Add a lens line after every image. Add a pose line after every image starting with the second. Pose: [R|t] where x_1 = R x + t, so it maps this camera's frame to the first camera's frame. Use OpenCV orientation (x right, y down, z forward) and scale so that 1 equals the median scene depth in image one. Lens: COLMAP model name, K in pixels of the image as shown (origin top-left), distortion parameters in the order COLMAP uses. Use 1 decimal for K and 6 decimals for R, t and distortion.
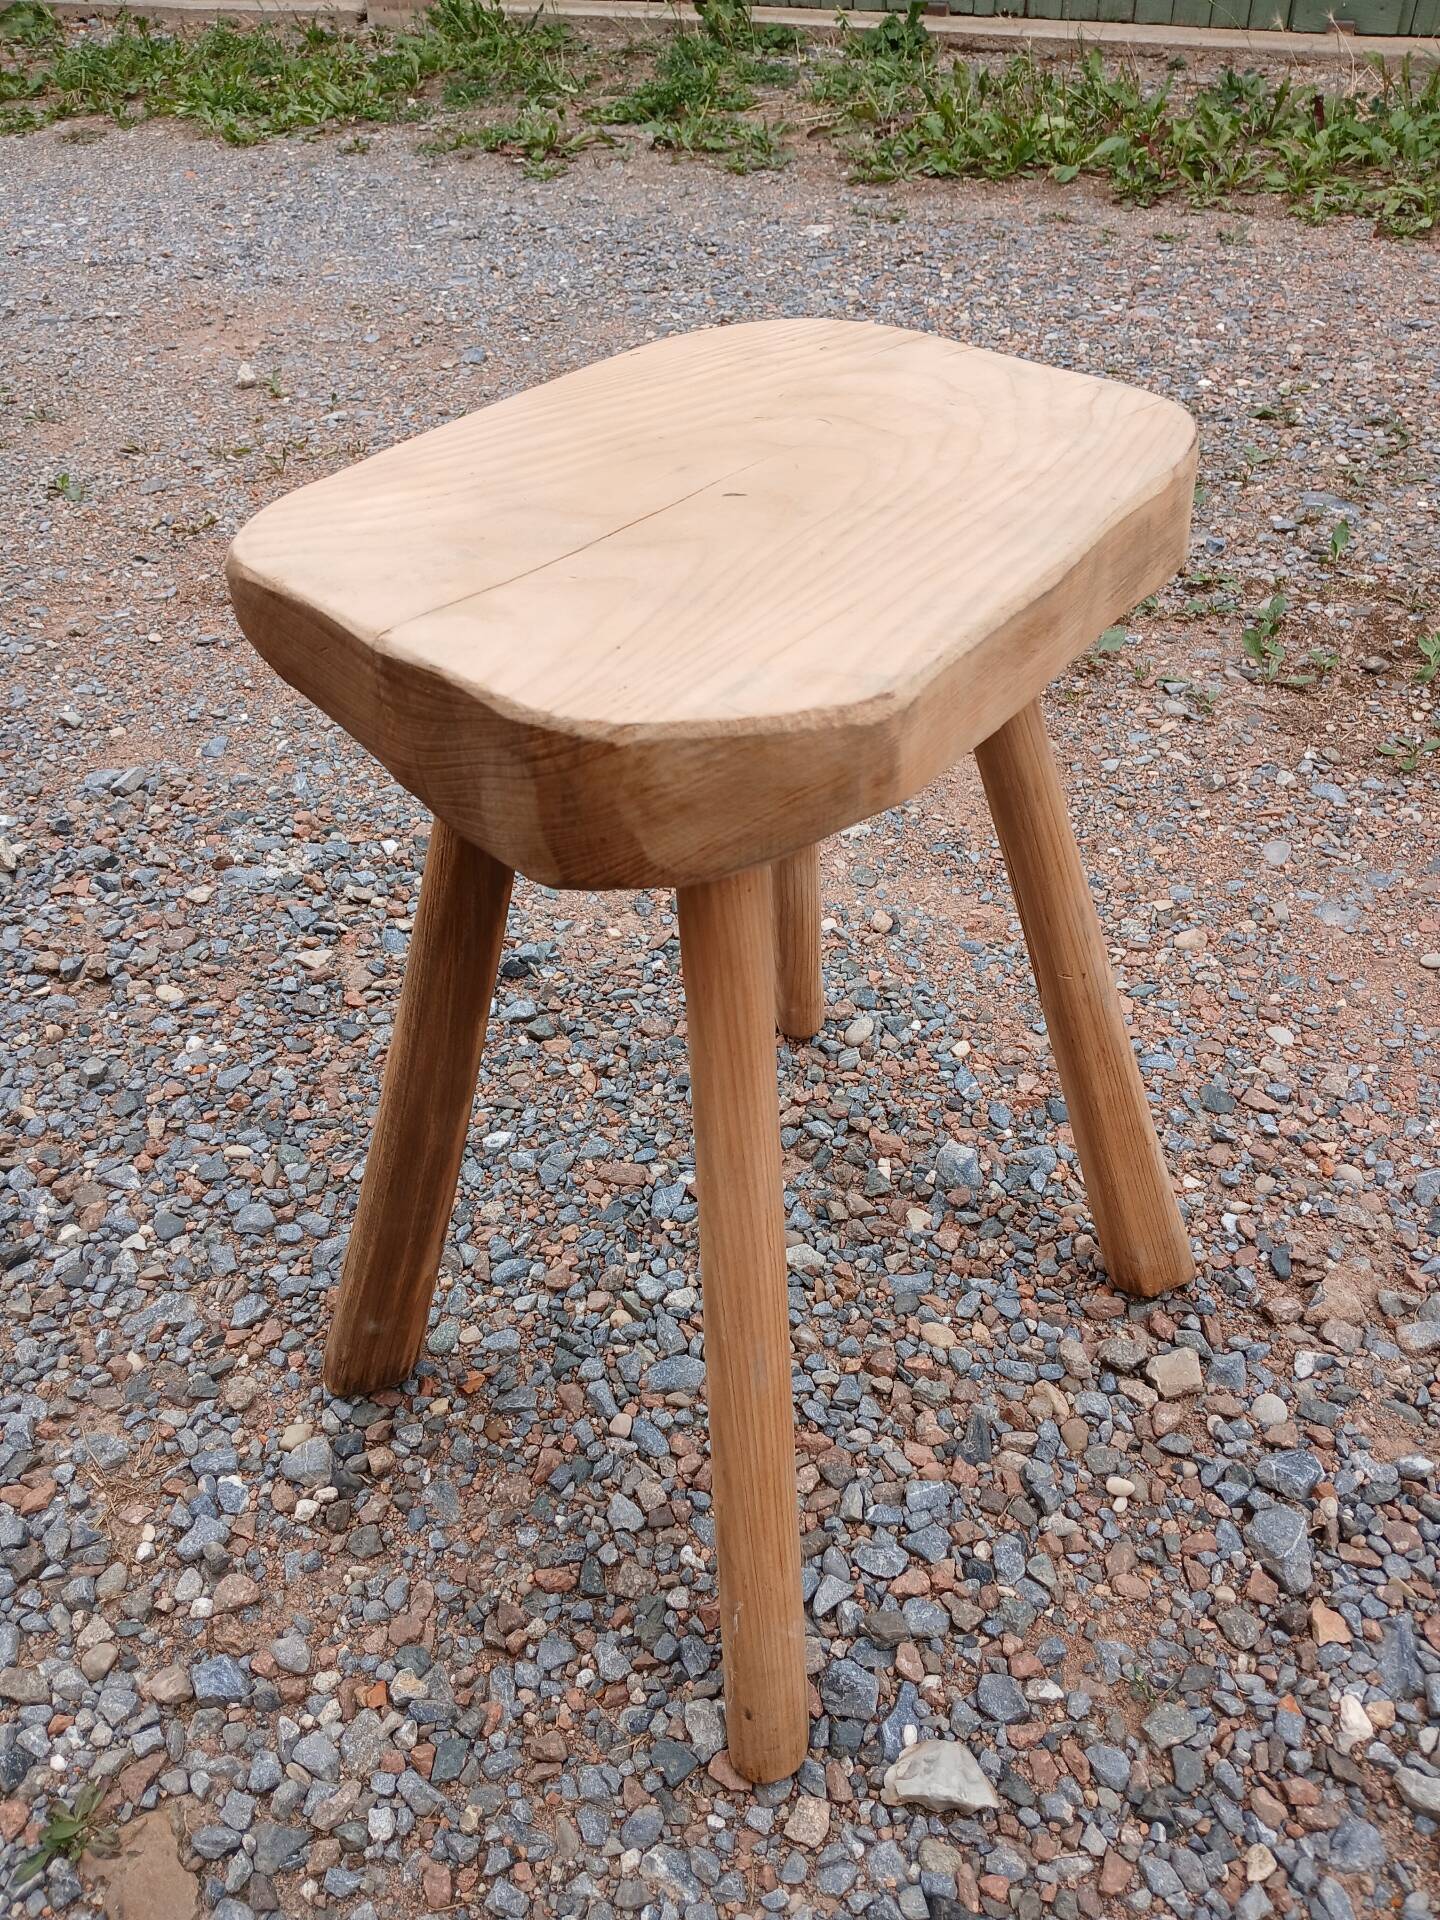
lens RADIAL K [[1492.6, 0, 723.4], [0, 1492.6, 970.1], [0, 0, 1]] dist [0.094086, -0.213917]
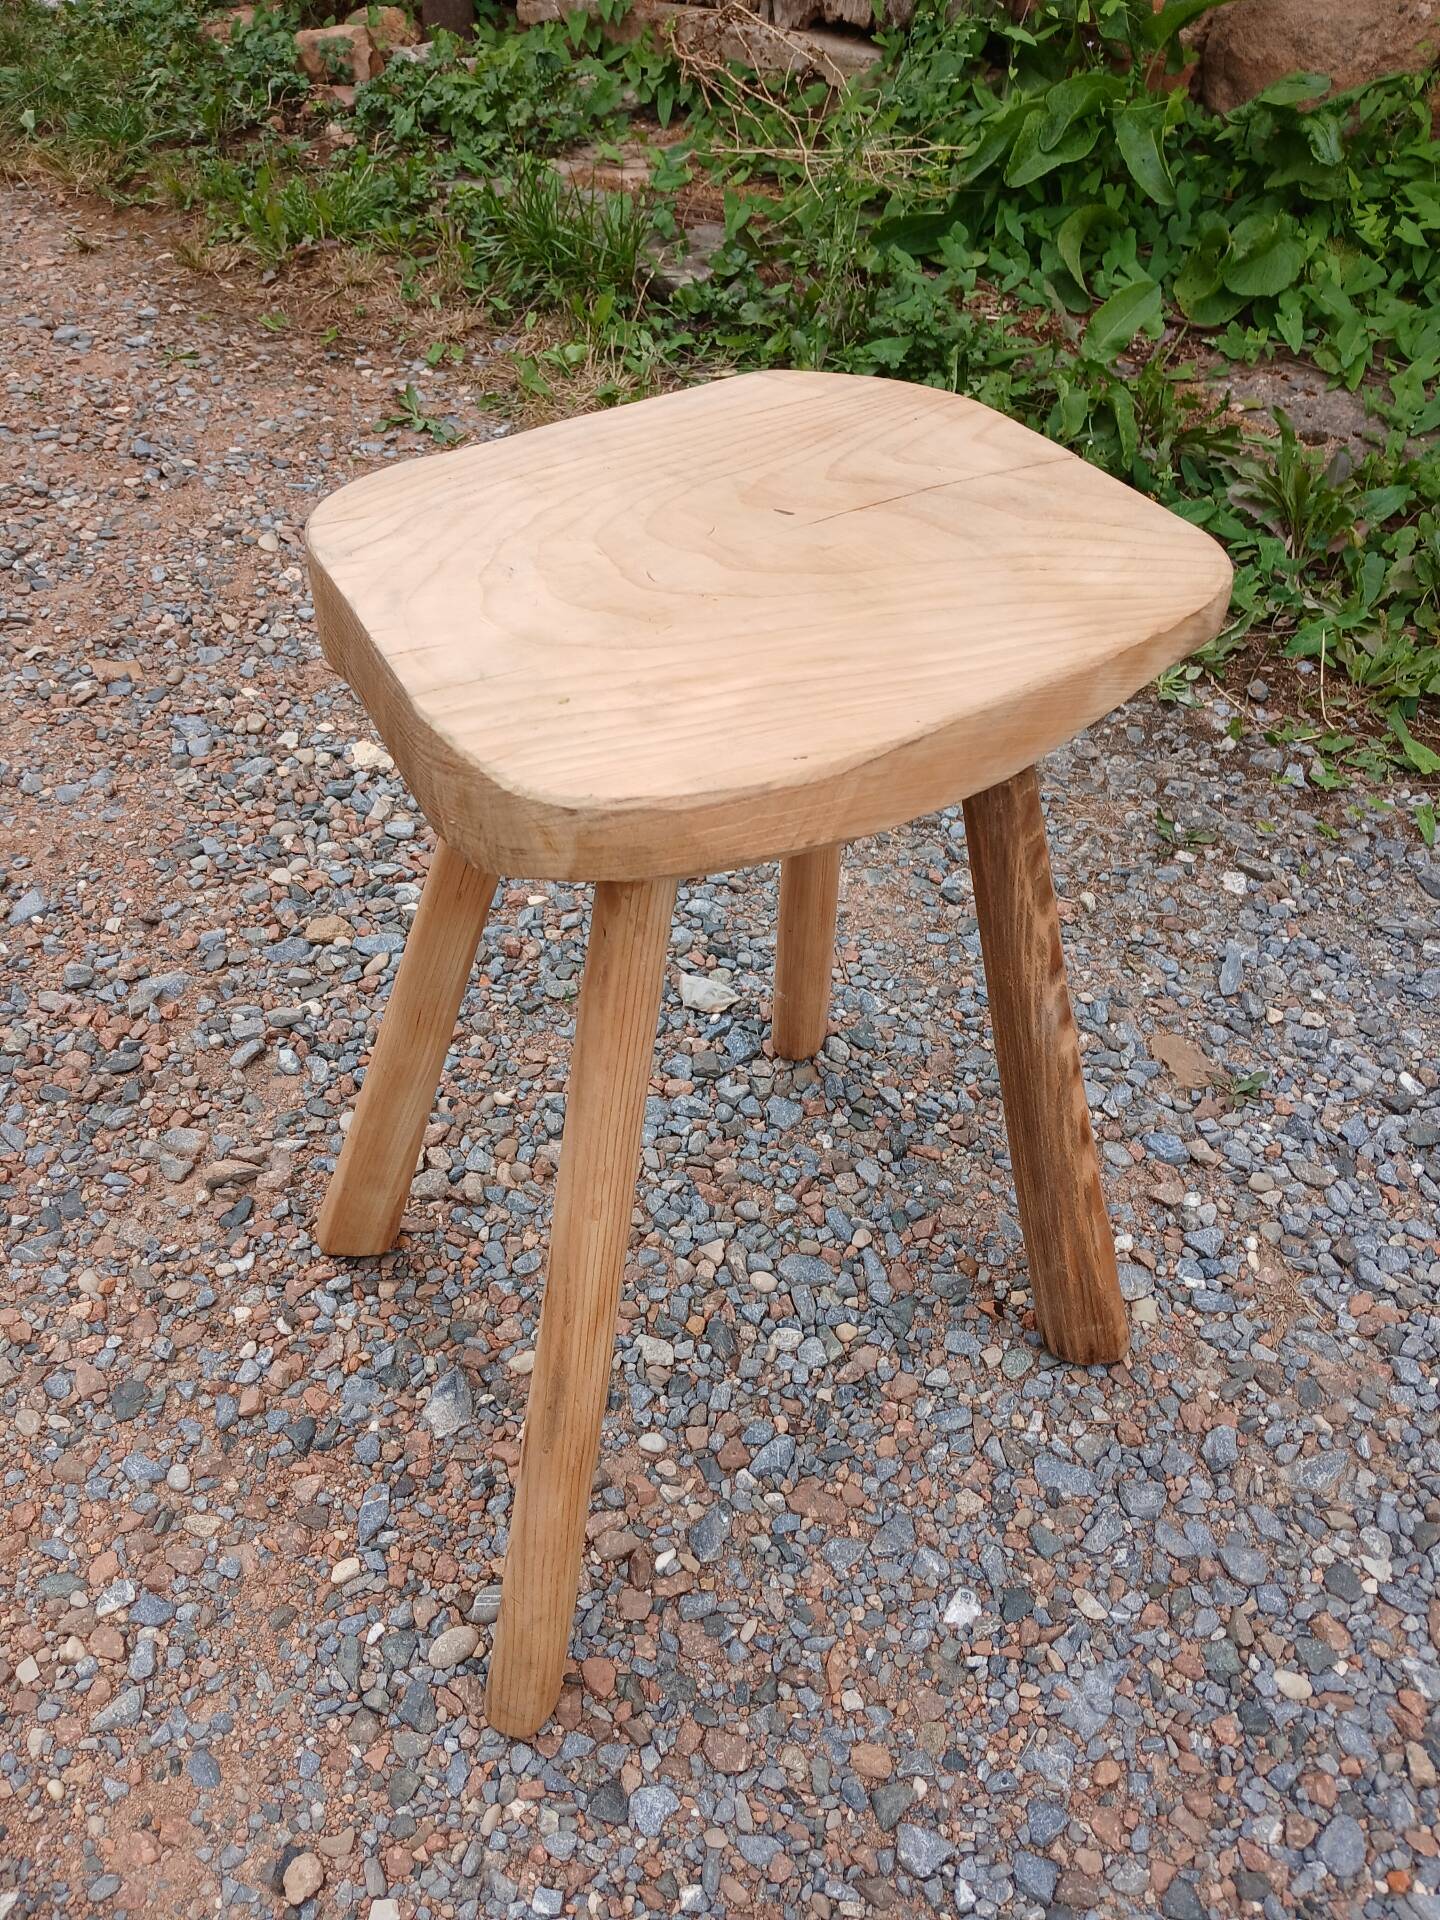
lens RADIAL K [[1492.6, 0, 723.4], [0, 1492.6, 970.1], [0, 0, 1]] dist [0.094086, -0.213917]
pose [[-0.968138, -0.172137, 0.181871, -0.156064], [0.154563, 0.160661, 0.974832, -0.993206], [-0.197024, 0.971883, -0.128936, 1.079933]]
